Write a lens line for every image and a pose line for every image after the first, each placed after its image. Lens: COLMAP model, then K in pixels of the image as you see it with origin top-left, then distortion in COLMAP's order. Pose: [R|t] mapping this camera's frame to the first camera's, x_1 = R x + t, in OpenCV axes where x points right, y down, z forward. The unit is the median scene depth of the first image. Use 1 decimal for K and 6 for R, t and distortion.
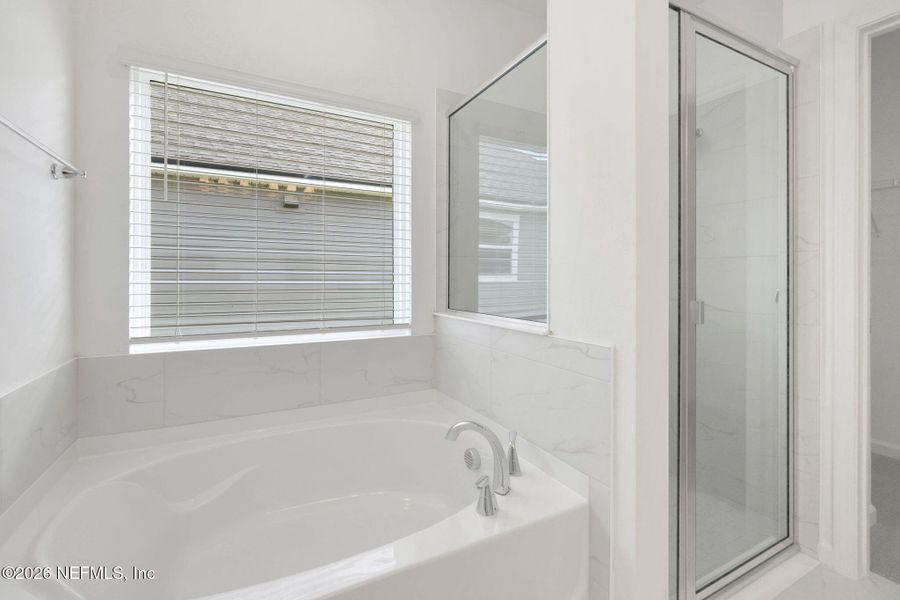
lens RADIAL K [[394.0, 0, 438.3], [0, 394.0, 275.1], [0, 0, 1]] dist [0.000522, 0.000456]
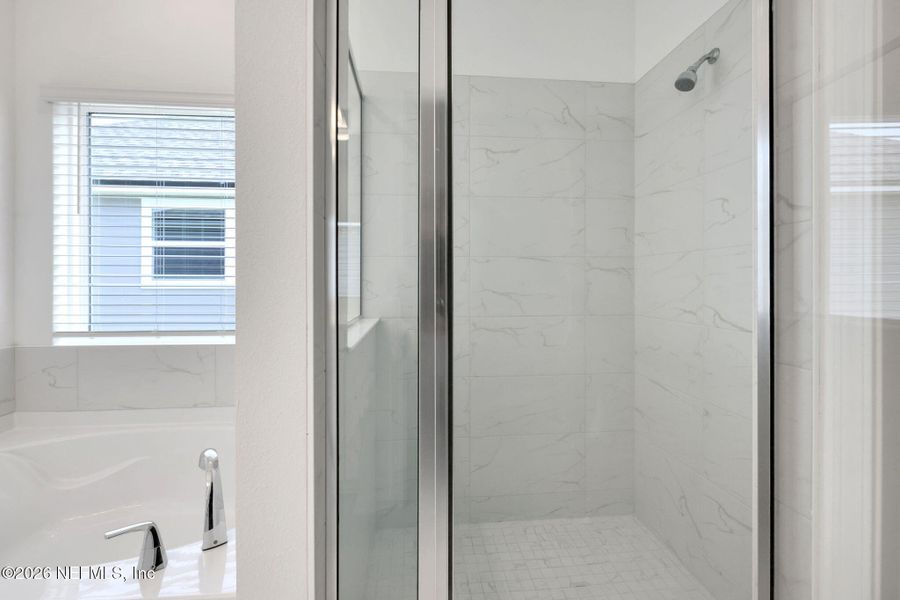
lens RADIAL K [[380.5, 0, 447.0], [0, 380.5, 281.7], [0, 0, 1]] dist [0.000008, 0.000049]
pose [[0.928718, -0.001950, -0.370781, 0.738883], [0.003634, 0.999986, 0.003845, 0.008392], [0.370769, -0.004918, 0.928712, 0.377014]]
